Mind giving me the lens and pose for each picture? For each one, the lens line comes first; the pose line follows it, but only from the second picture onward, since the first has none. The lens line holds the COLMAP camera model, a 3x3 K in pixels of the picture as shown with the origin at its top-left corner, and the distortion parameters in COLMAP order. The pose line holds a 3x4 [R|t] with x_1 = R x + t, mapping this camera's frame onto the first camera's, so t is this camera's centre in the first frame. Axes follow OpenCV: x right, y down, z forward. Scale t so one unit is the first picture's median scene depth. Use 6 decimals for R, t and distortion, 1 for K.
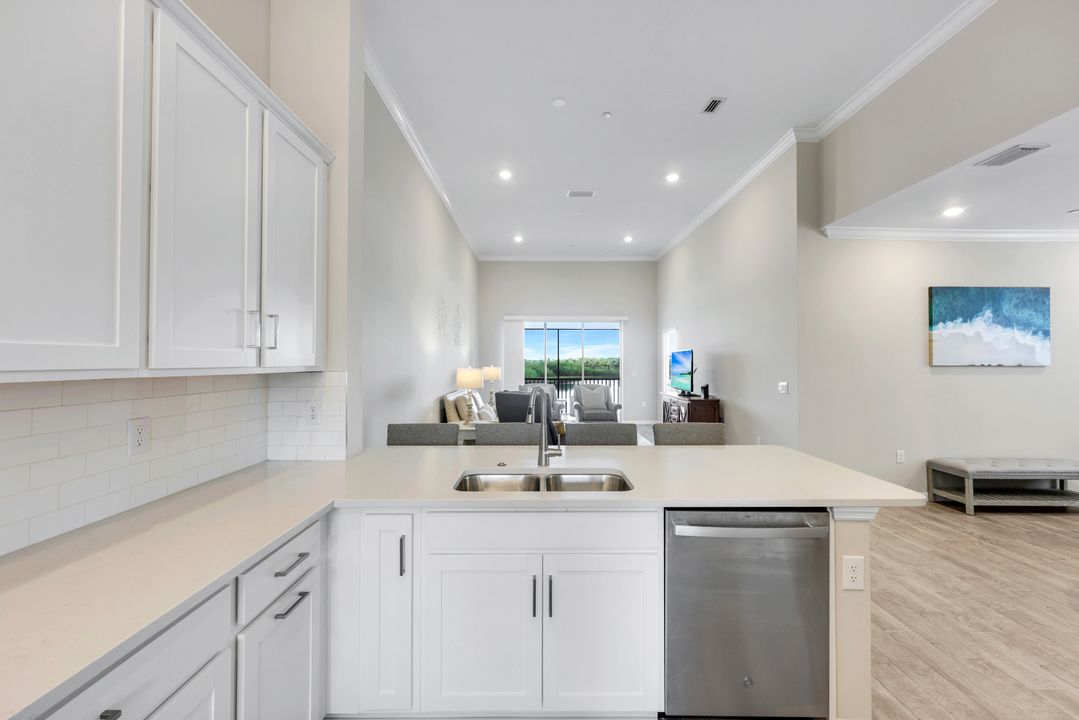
lens RADIAL K [[447.1, 0, 538.0], [0, 447.1, 356.8], [0, 0, 1]] dist [-0.002573, -0.000103]
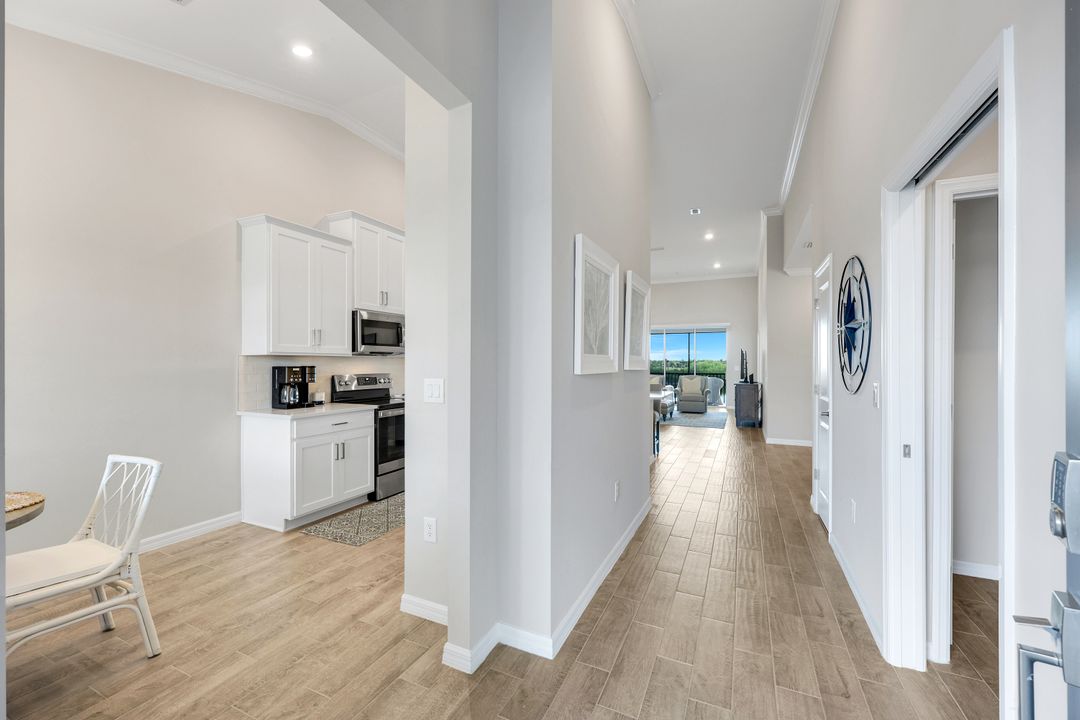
lens RADIAL K [[447.8, 0, 533.1], [0, 447.8, 361.7], [0, 0, 1]] dist [0.001172, 0.000046]
pose [[0.904985, -0.002414, -0.425436, 0.350999], [0.005822, 0.999961, 0.006710, 0.011255], [0.425403, -0.008549, 0.904963, -0.549107]]
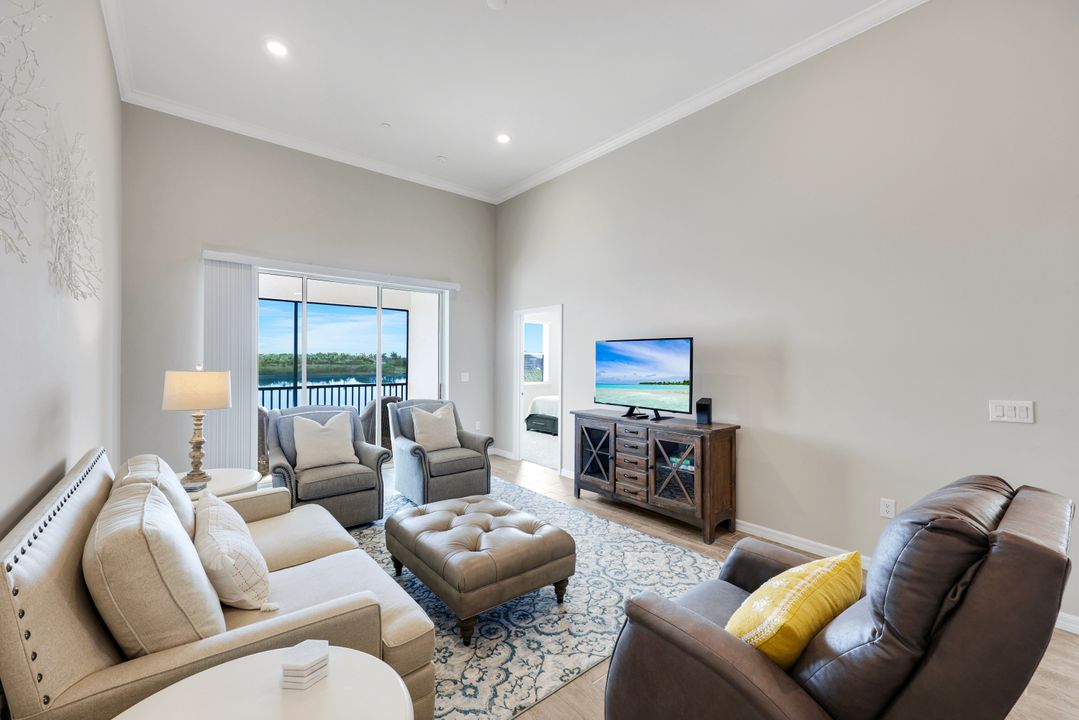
lens RADIAL K [[442.4, 0, 521.4], [0, 442.4, 349.8], [0, 0, 1]] dist [0.029566, -0.000007]
pose [[0.788509, 0.021342, 0.614653, -0.146070], [-0.015945, 0.999771, -0.014260, 0.012050], [-0.614816, 0.001444, 0.788669, 0.684992]]
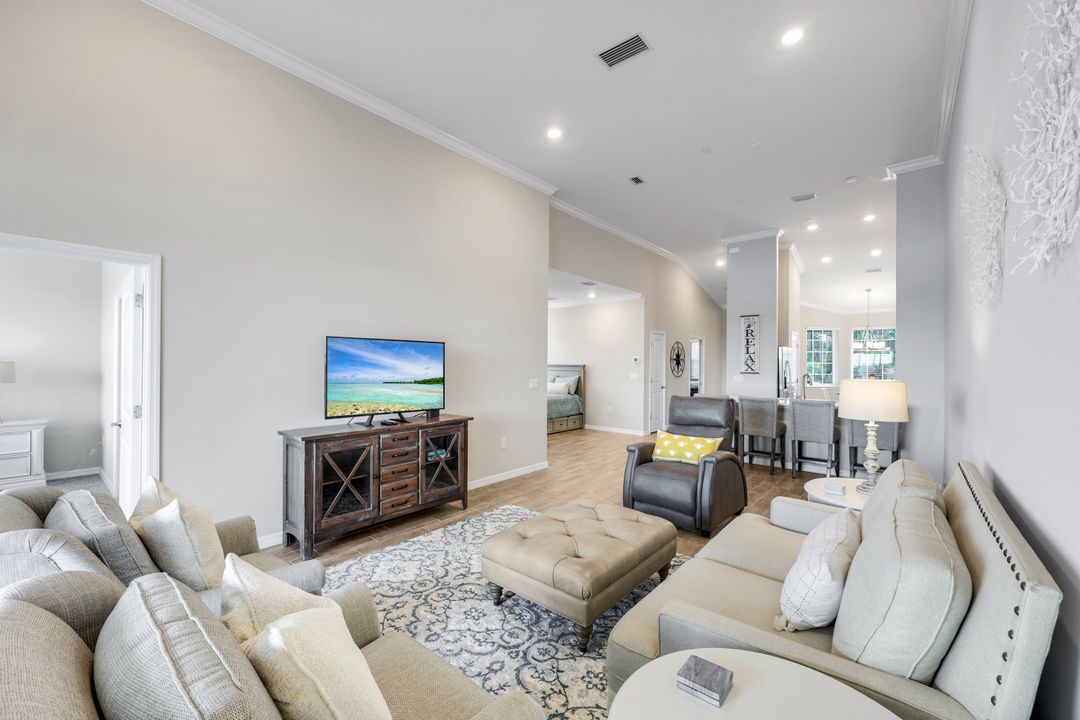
lens RADIAL K [[436.2, 0, 539.8], [0, 436.2, 365.0], [0, 0, 1]] dist [0.001518, -0.000040]
pose [[-0.759328, -0.002125, 0.650704, -0.145059], [-0.012398, 0.999860, -0.011203, 0.022998], [-0.650590, -0.016574, -0.759248, 1.347435]]
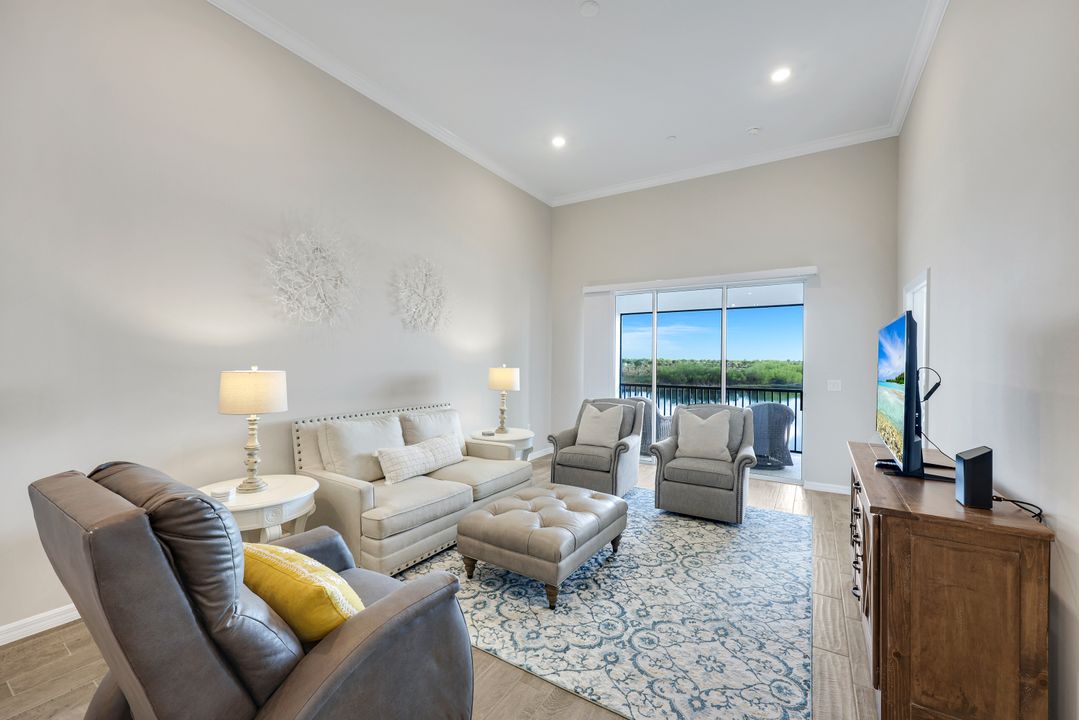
lens RADIAL K [[426.4, 0, 539.5], [0, 426.4, 360.0], [0, 0, 1]] dist [0.000855, 0.000052]
pose [[0.843147, 0.010785, -0.537575, 0.294405], [-0.005239, 0.999916, 0.011843, 0.011777], [0.537657, -0.007169, 0.843133, 0.664088]]
